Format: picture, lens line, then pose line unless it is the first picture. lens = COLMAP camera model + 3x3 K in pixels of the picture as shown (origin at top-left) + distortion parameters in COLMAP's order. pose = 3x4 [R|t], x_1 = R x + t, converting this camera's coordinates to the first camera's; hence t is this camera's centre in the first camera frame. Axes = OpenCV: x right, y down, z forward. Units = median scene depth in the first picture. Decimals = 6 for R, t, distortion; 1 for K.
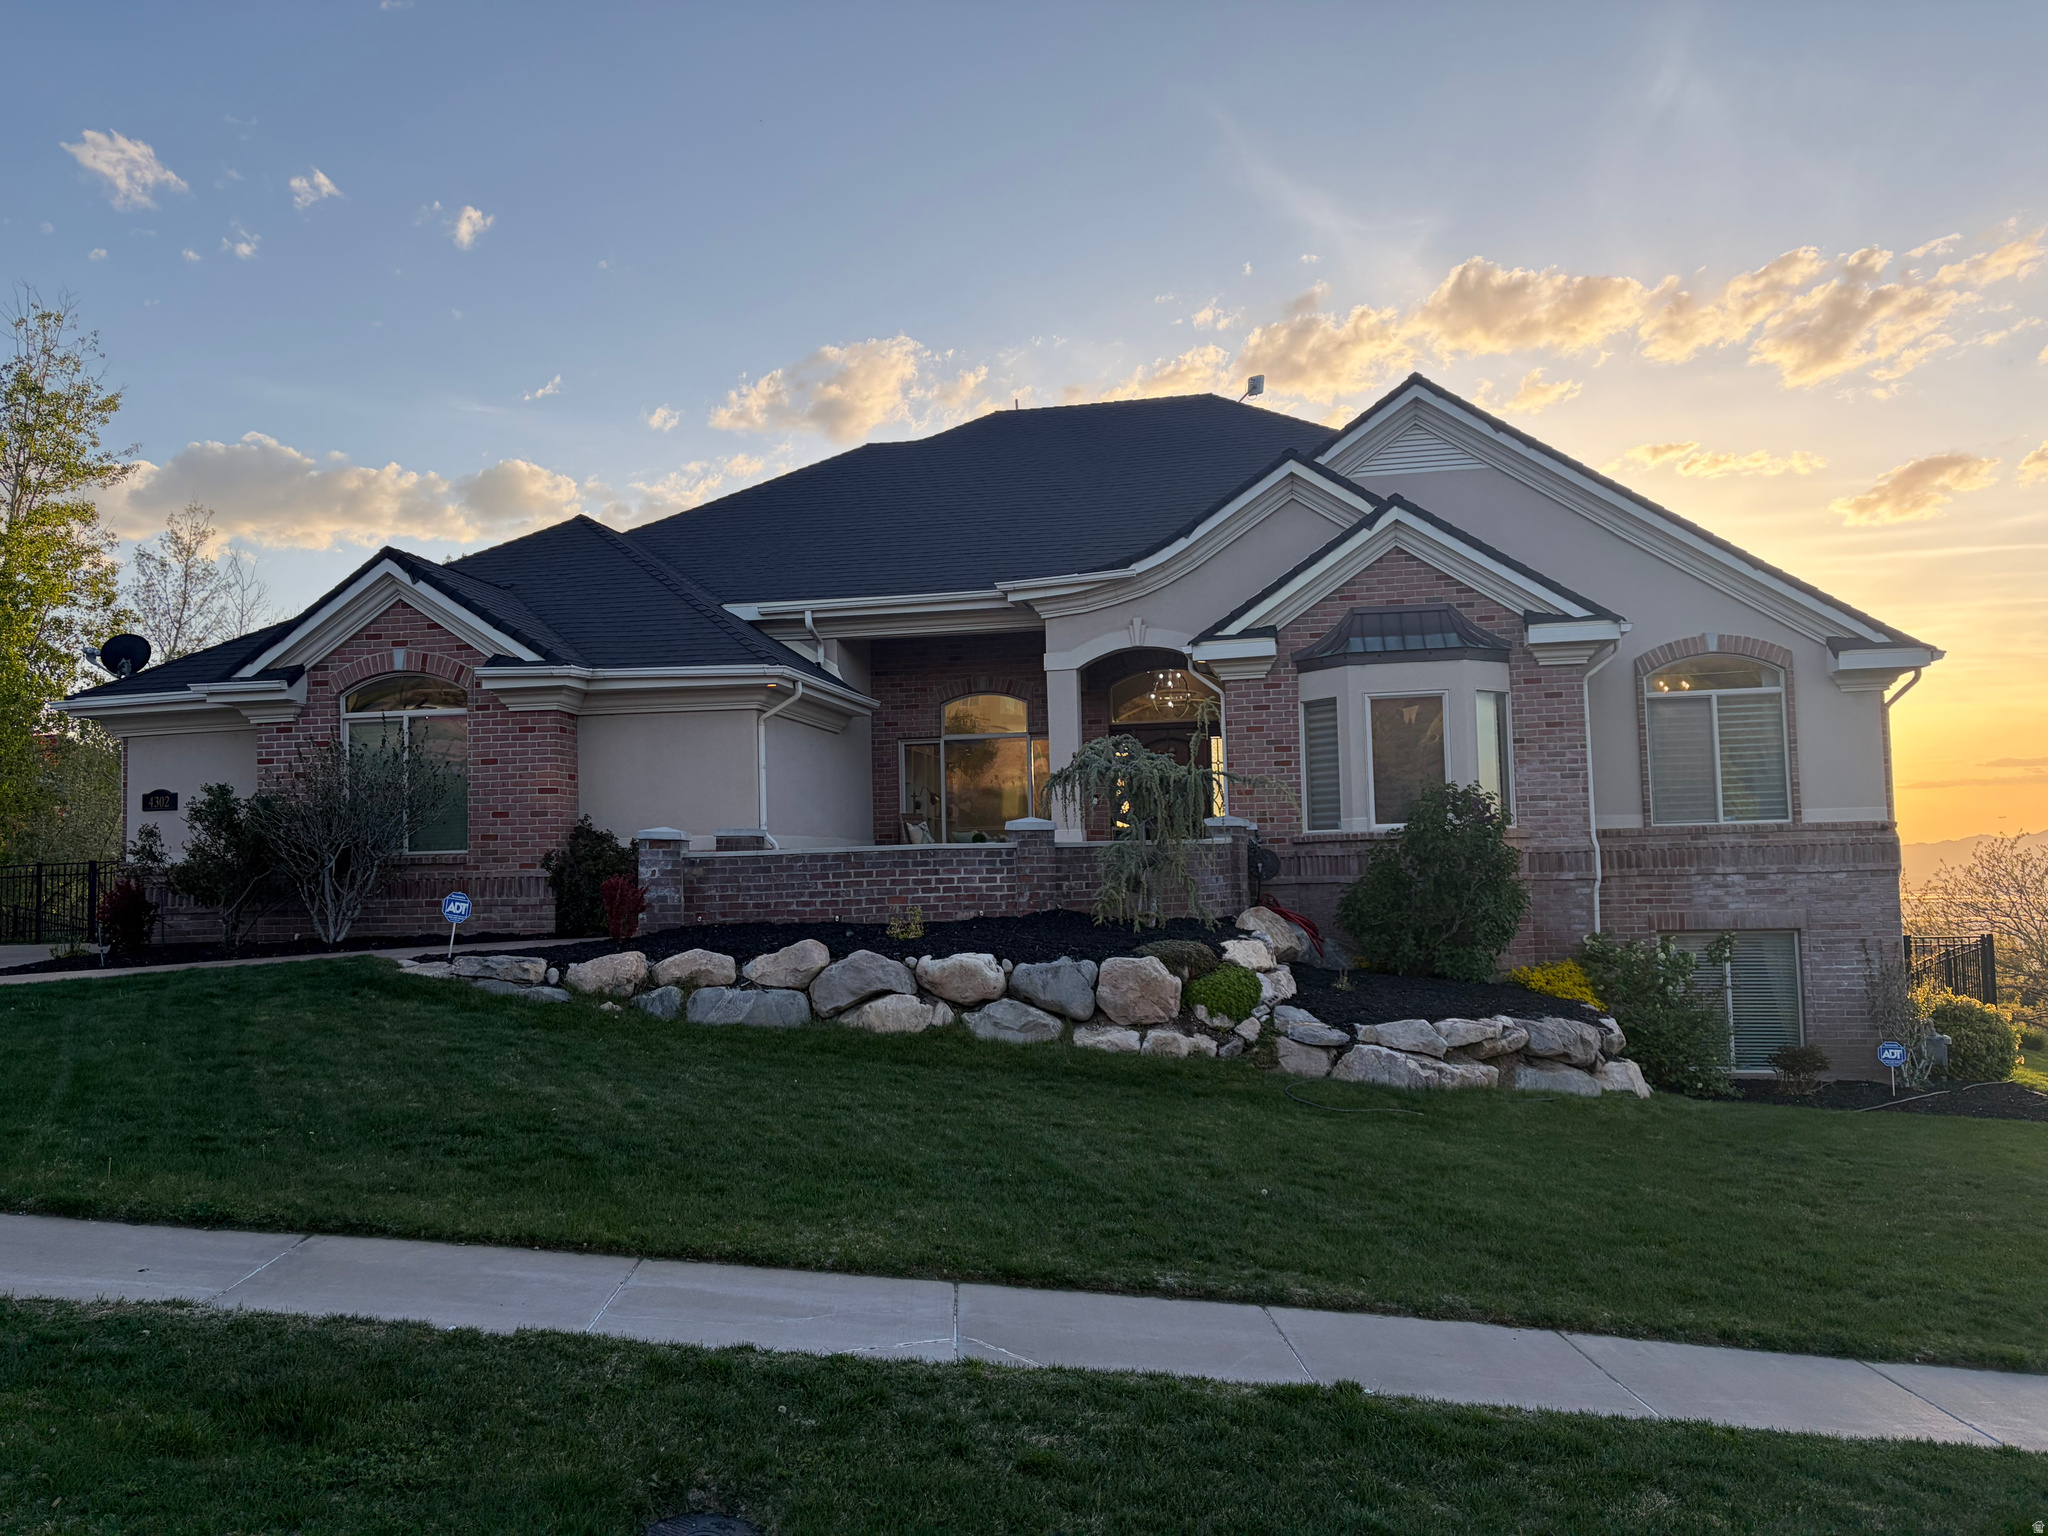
lens RADIAL K [[1547.2, 0, 1017.1], [0, 1547.2, 766.7], [0, 0, 1]] dist [0.011805, -0.013813]
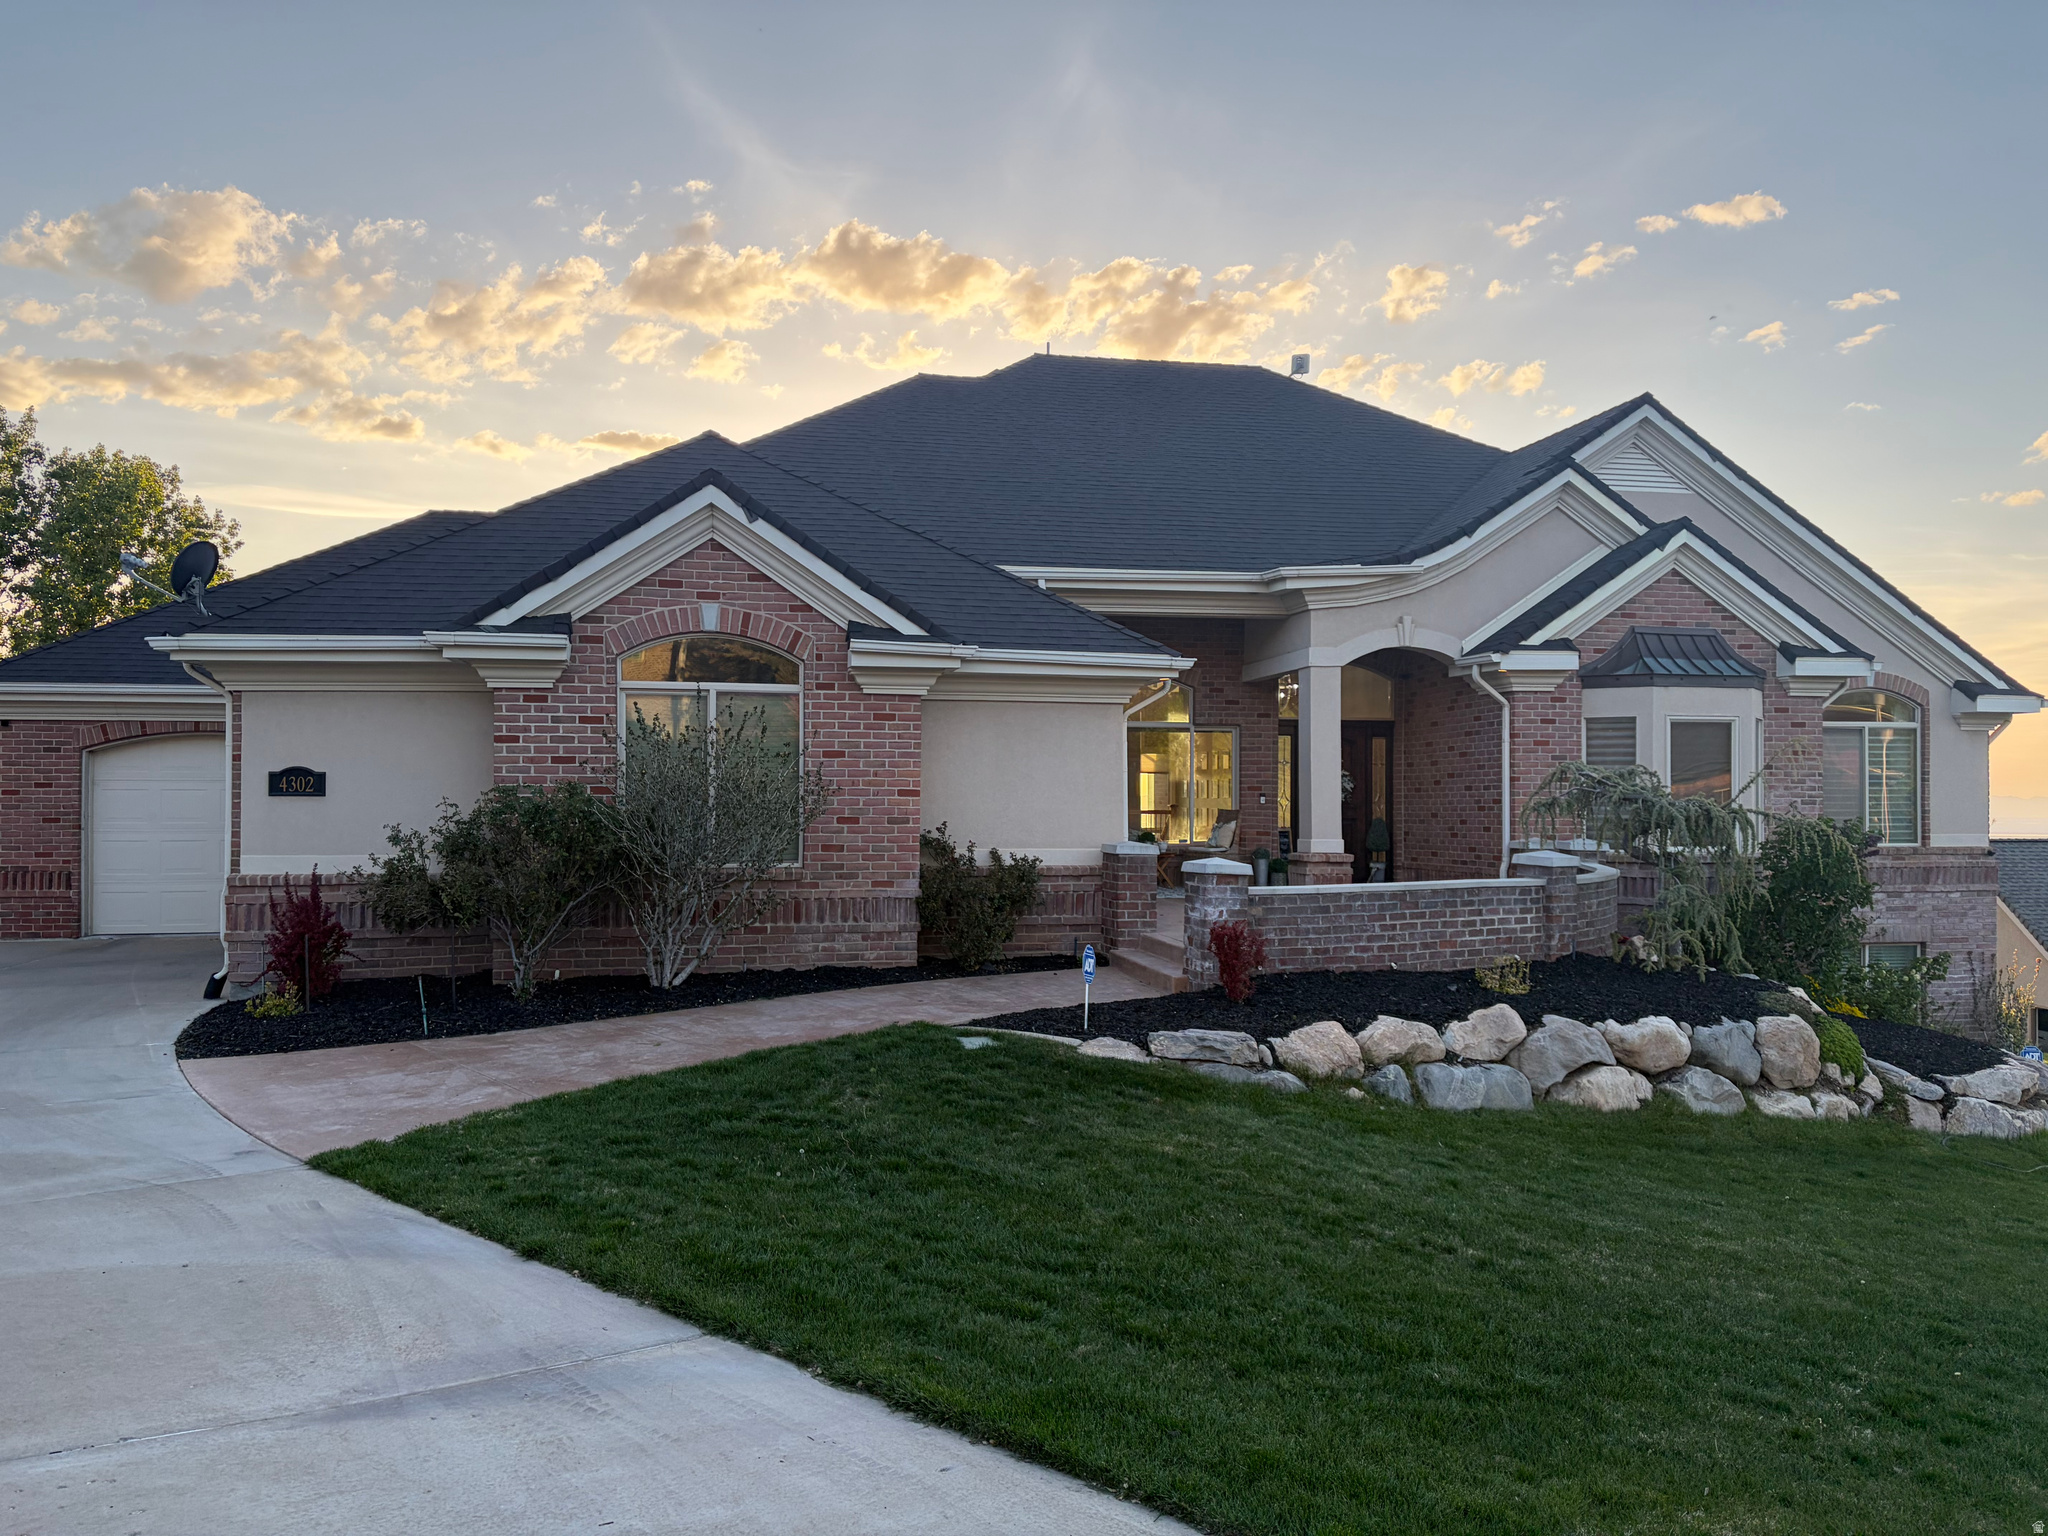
lens RADIAL K [[1547.2, 0, 984.3], [0, 1547.2, 759.1], [0, 0, 1]] dist [0.011805, -0.013813]
pose [[0.932388, 0.034857, 0.359774, -0.547352], [-0.050677, 0.998114, 0.034631, -0.031757], [-0.357889, -0.050522, 0.932396, 0.221388]]
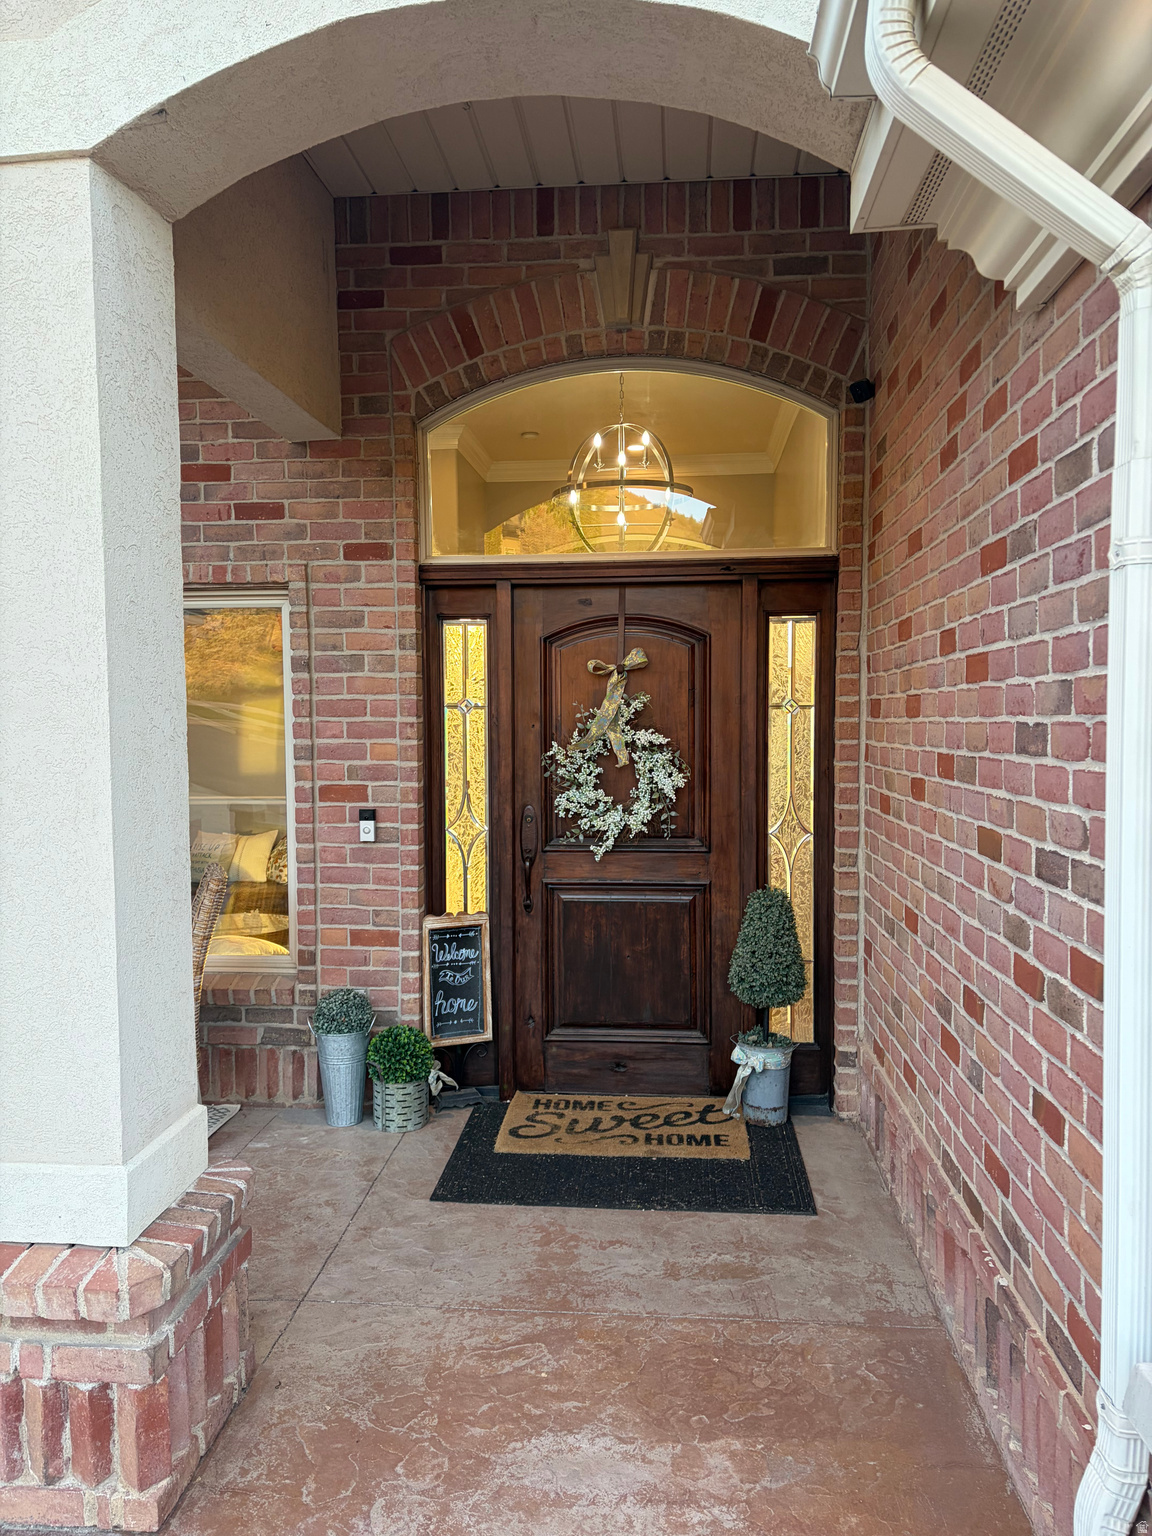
lens RADIAL K [[1160.4, 0, 580.2], [0, 1160.4, 780.4], [0, 0, 1]] dist [0.011805, -0.013813]
pose [[0.995352, 0.008112, 0.095964, 0.084437], [-0.020470, 0.991498, 0.128505, -0.018593], [-0.094106, -0.129872, 0.987055, 0.954545]]
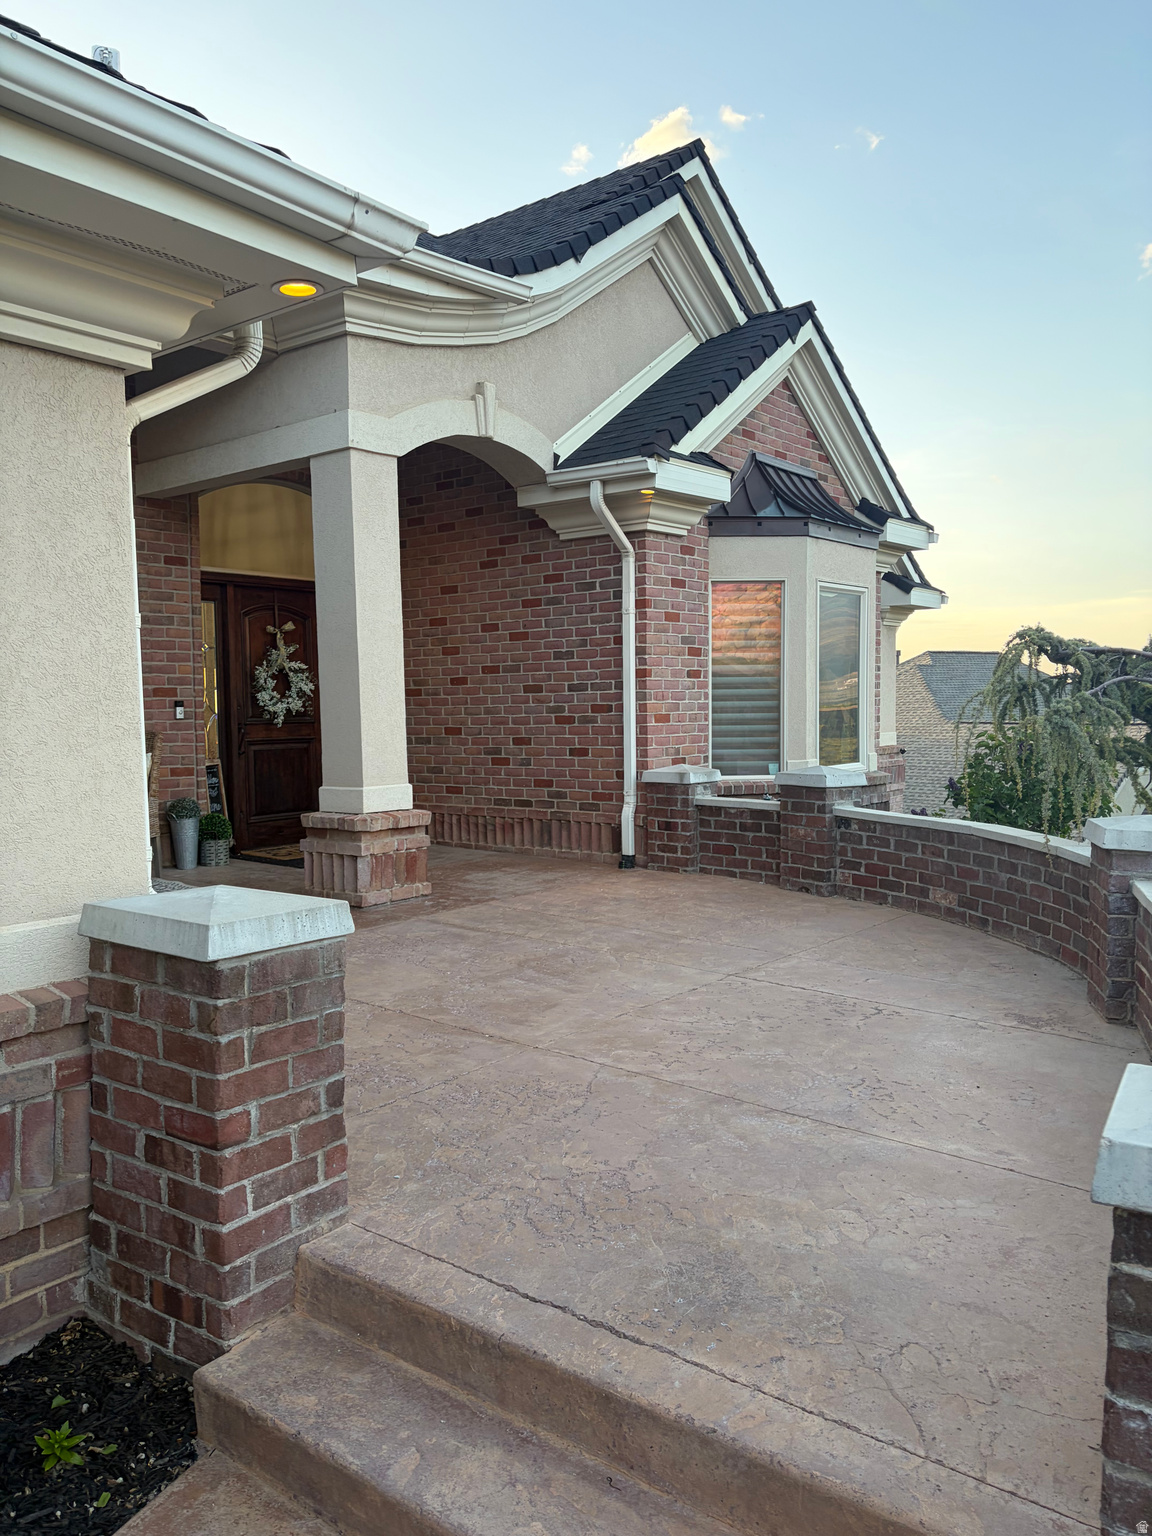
lens RADIAL K [[1160.4, 0, 577.0], [0, 1160.4, 782.3], [0, 0, 1]] dist [0.011805, -0.013813]
pose [[0.464997, -0.045680, 0.884133, -0.294871], [-0.063384, 0.994387, 0.084712, 0.005098], [-0.883040, -0.095431, 0.459492, 0.844410]]
